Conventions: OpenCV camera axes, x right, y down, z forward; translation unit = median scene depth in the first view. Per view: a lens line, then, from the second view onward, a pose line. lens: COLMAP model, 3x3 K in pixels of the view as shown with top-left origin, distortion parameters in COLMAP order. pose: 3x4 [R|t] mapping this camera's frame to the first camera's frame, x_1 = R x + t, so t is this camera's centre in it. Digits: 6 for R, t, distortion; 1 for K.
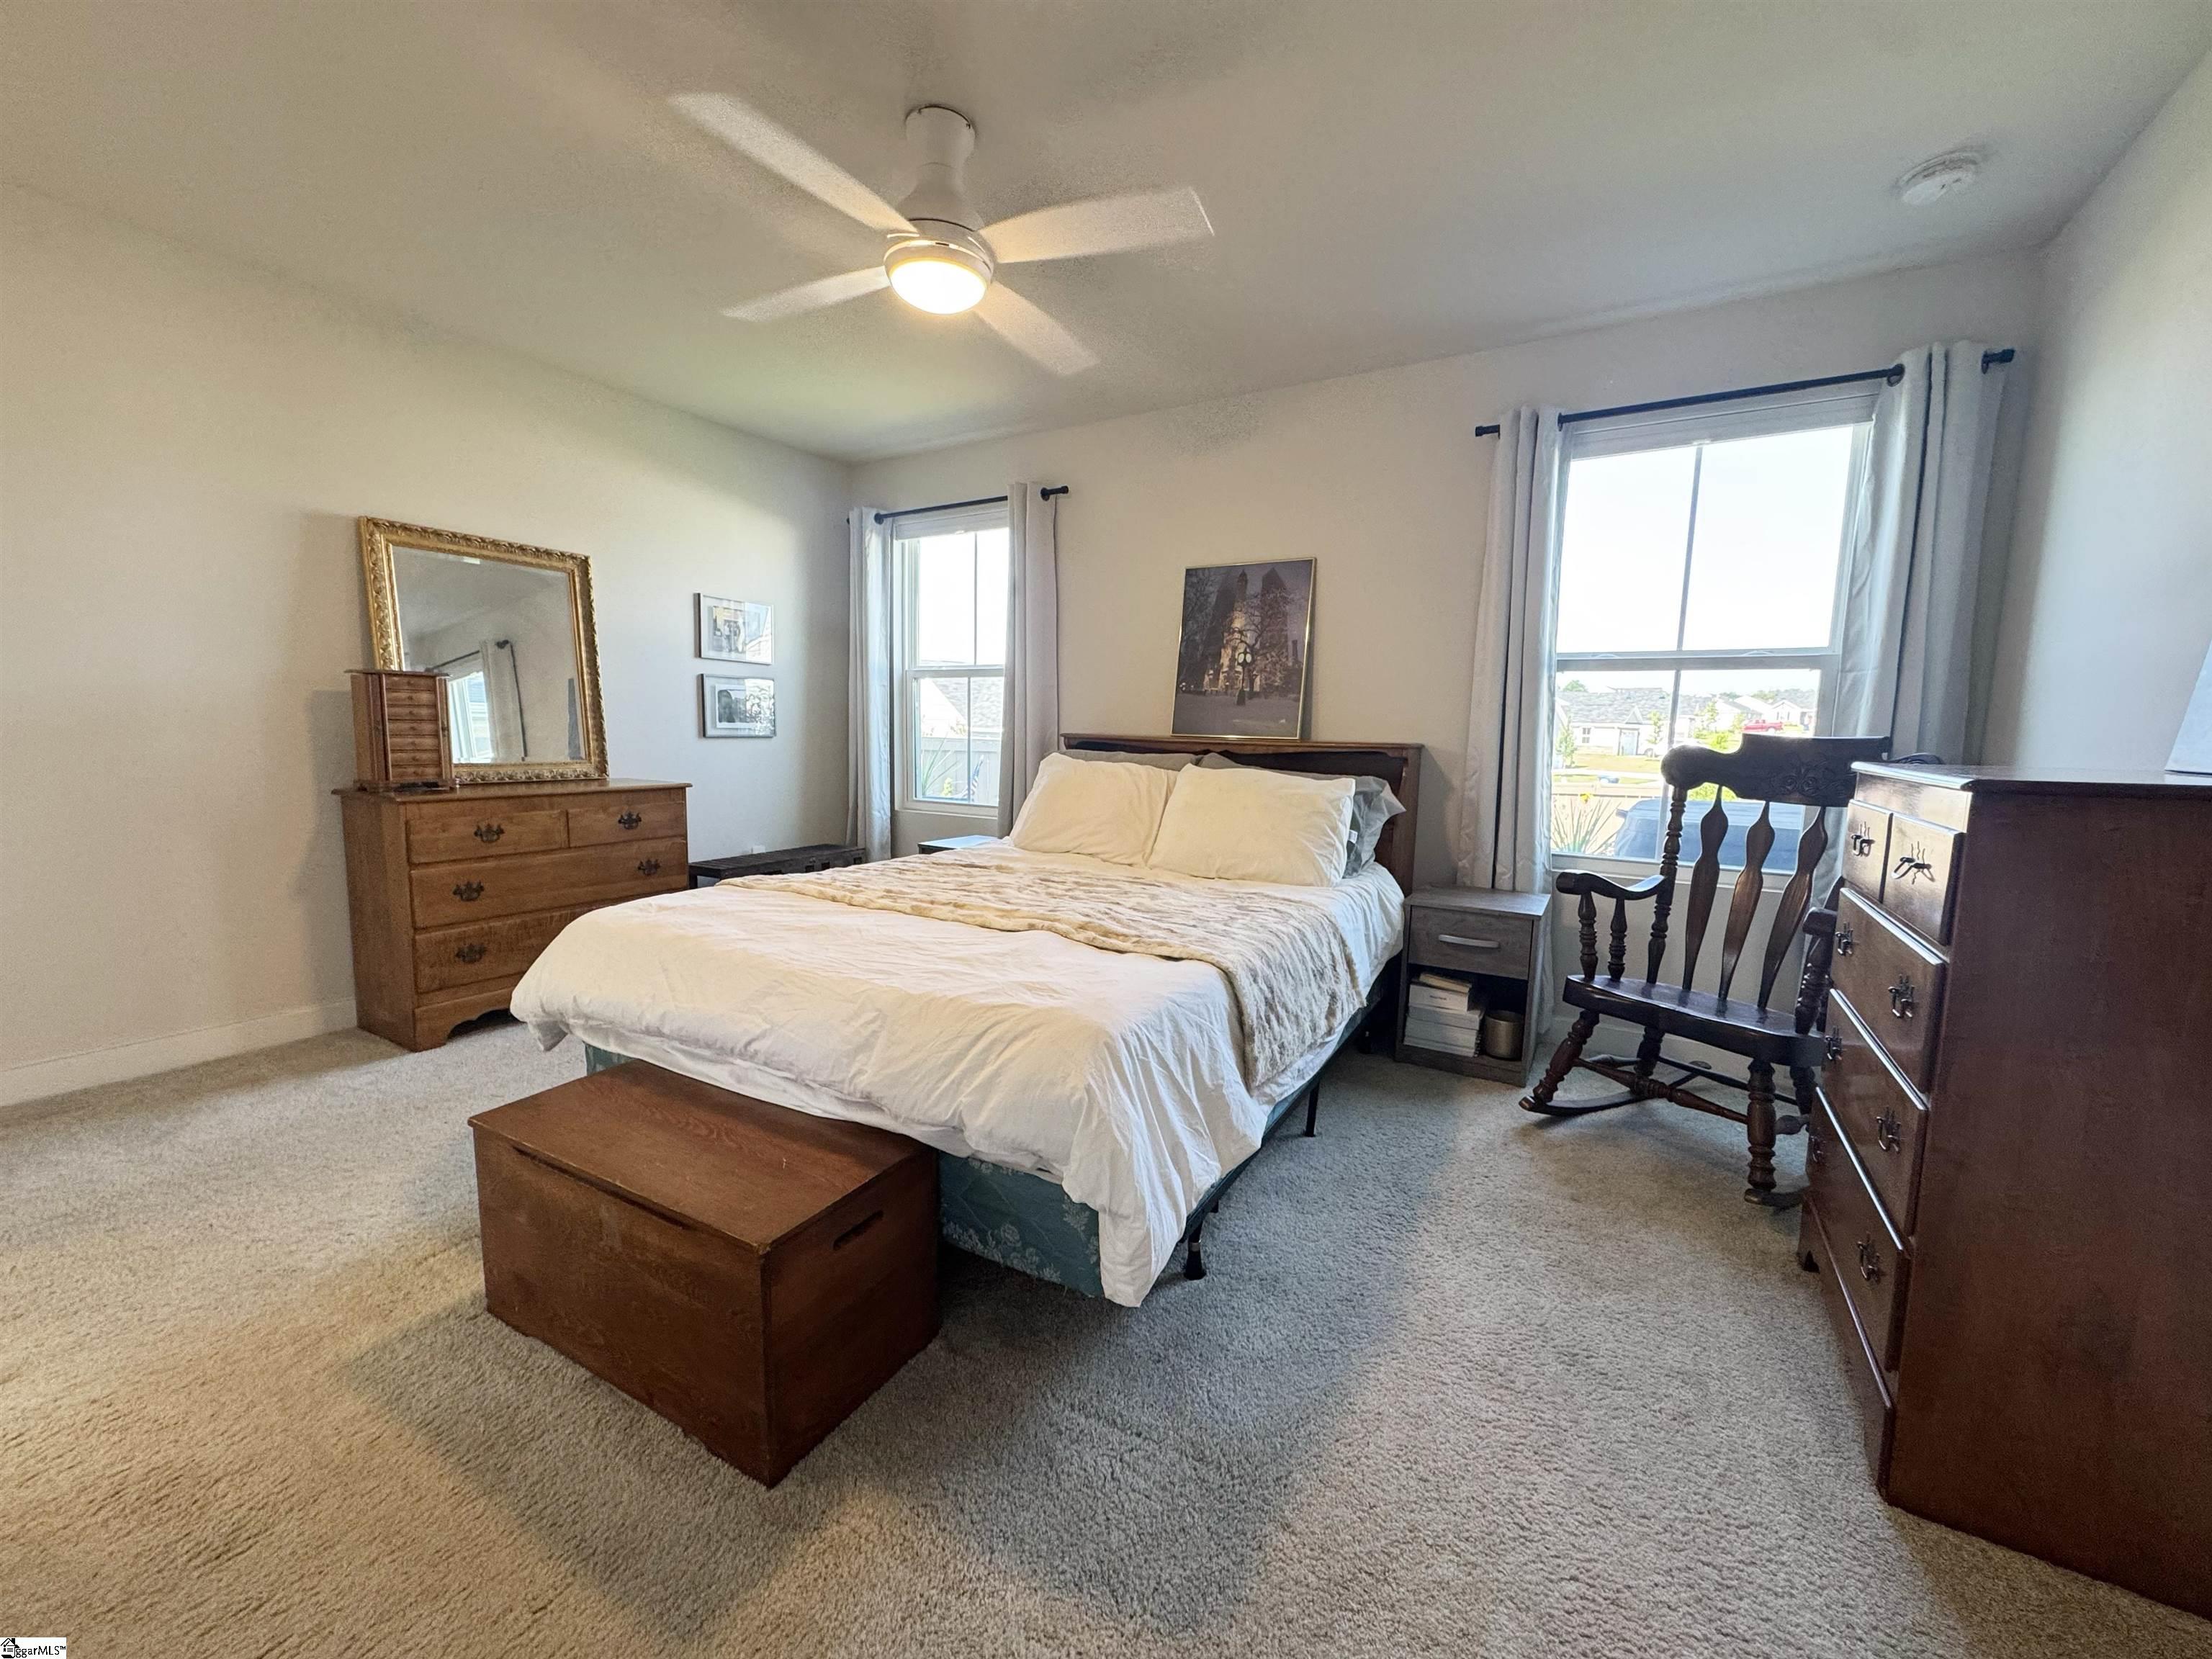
lens RADIAL K [[881.8, 0, 1106.0], [0, 881.8, 829.5], [0, 0, 1]] dist [-0.002254, -0.000569]
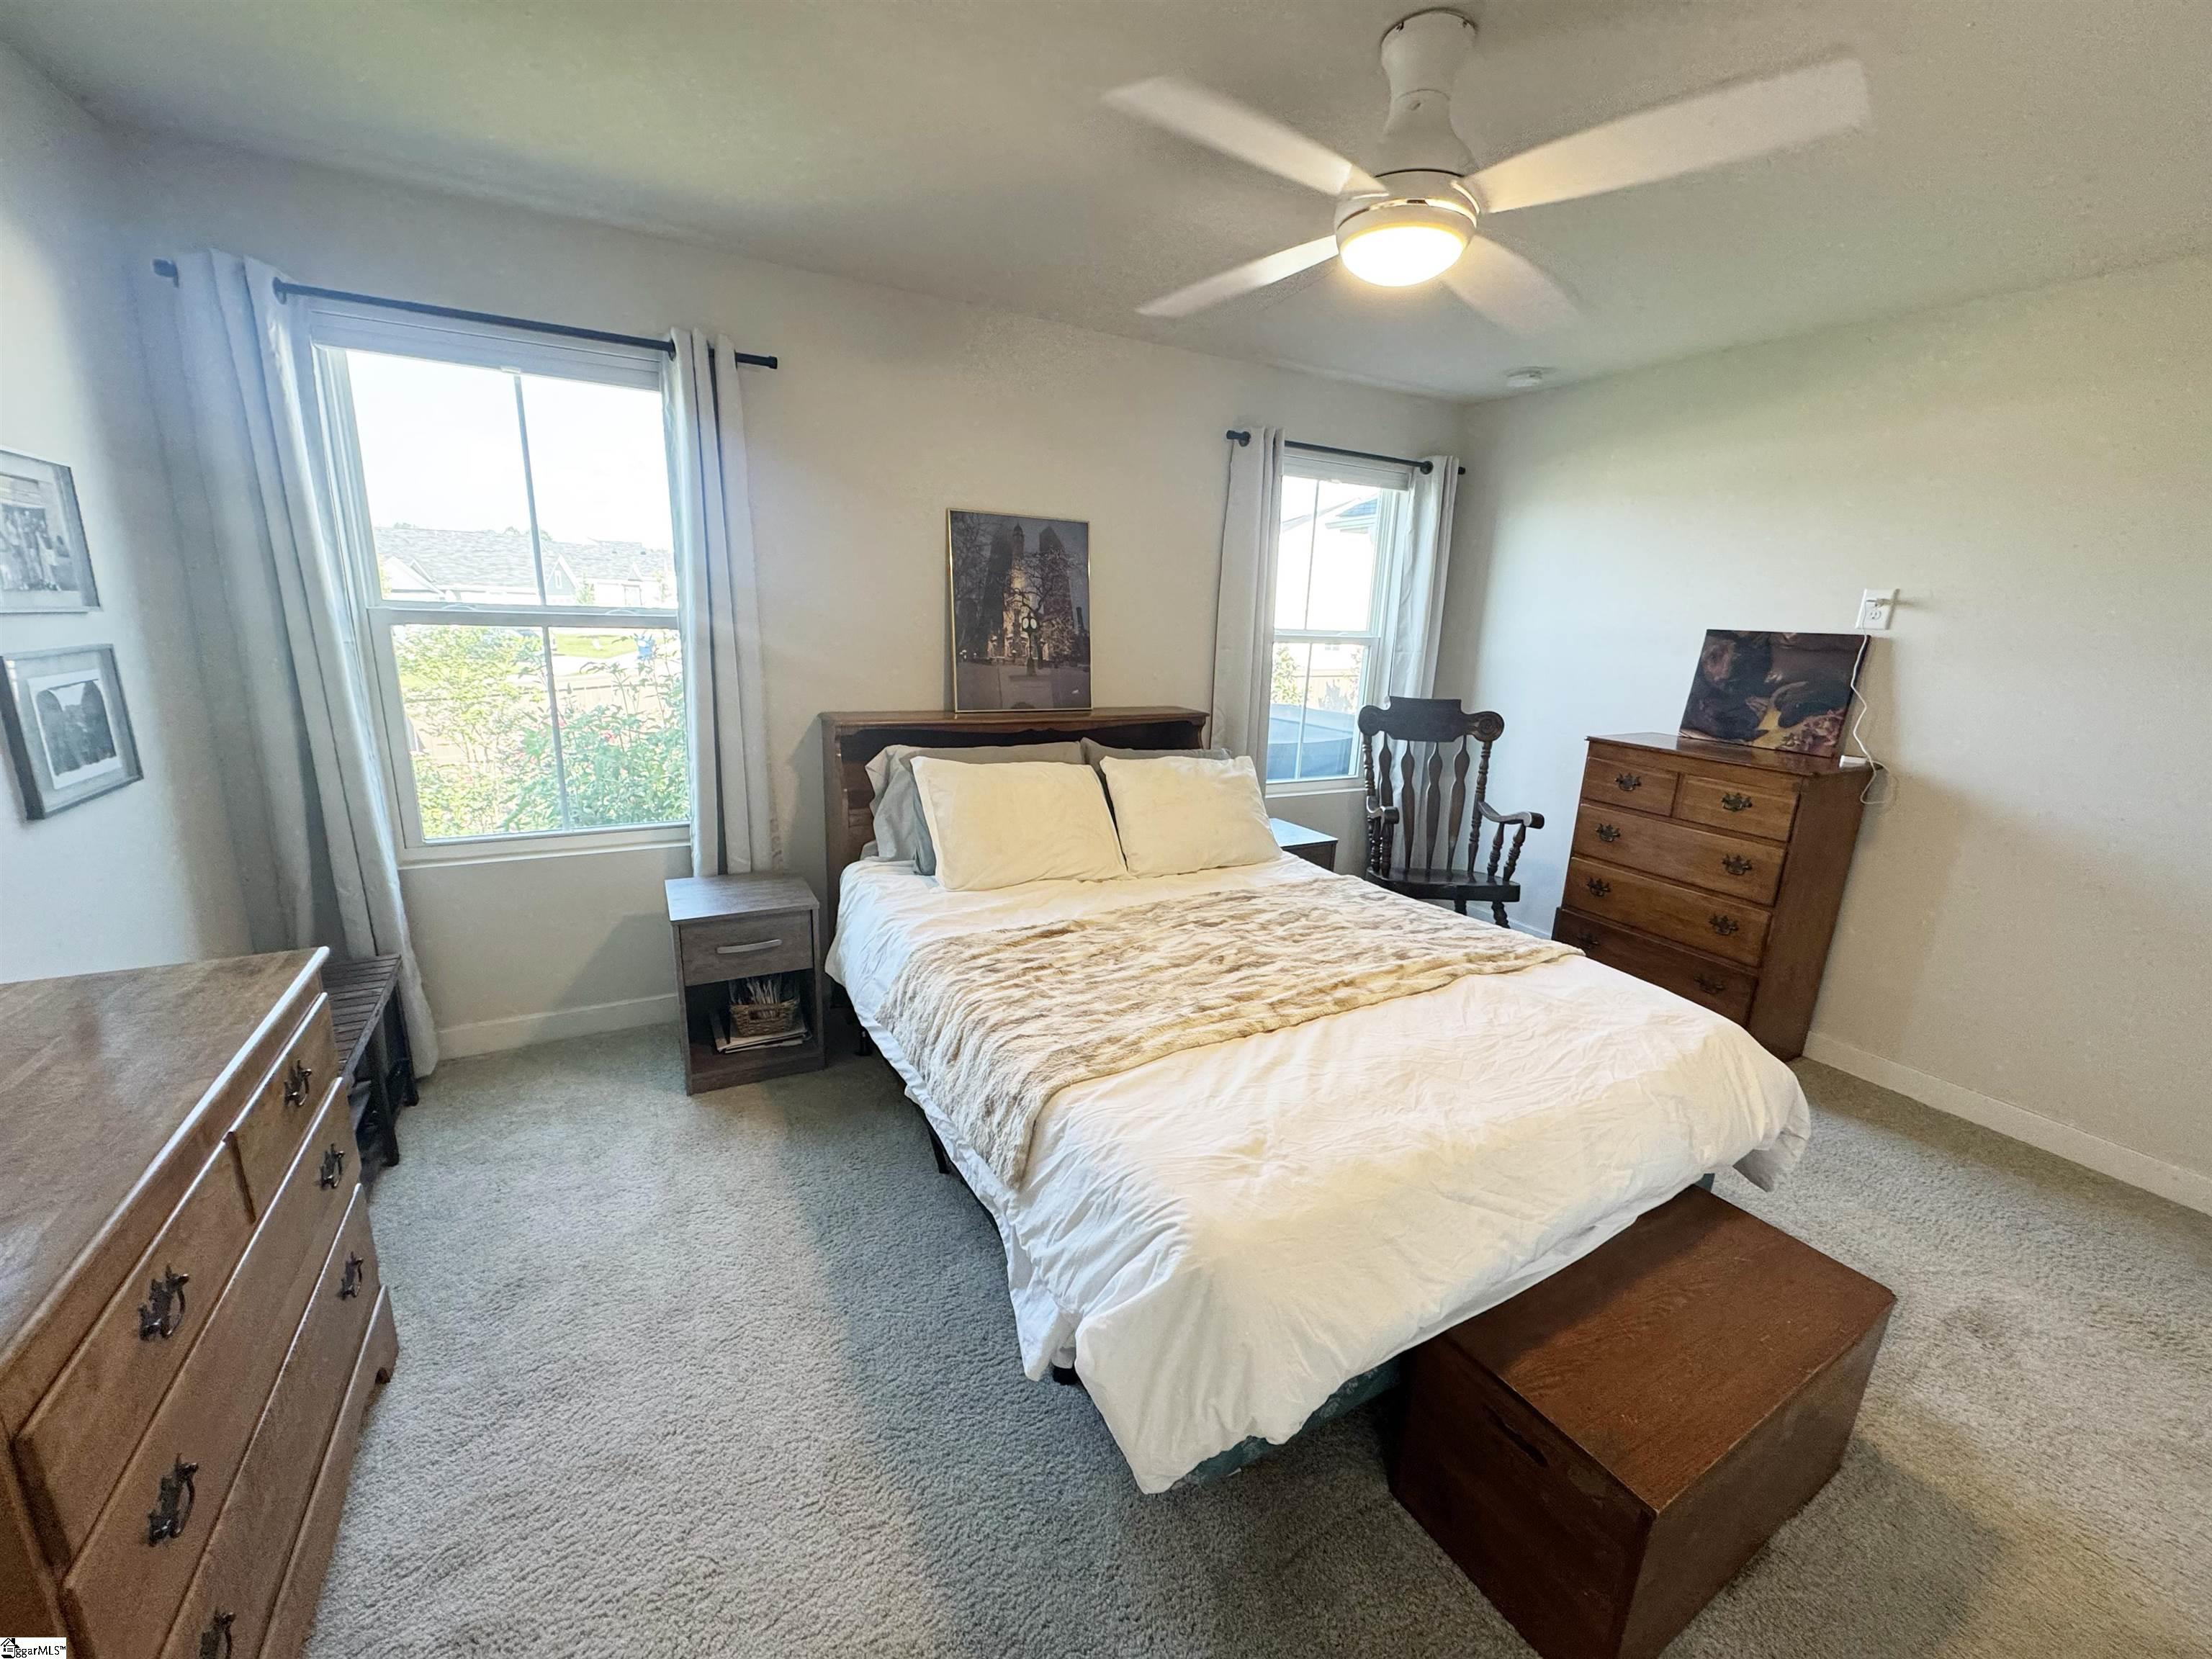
lens RADIAL K [[881.8, 0, 1106.0], [0, 881.8, 829.5], [0, 0, 1]] dist [-0.002254, -0.000569]
pose [[0.507973, -0.207893, 0.835909, -0.617416], [0.073549, 0.977362, 0.198378, -0.161332], [-0.858227, -0.039291, 0.511764, 0.453053]]
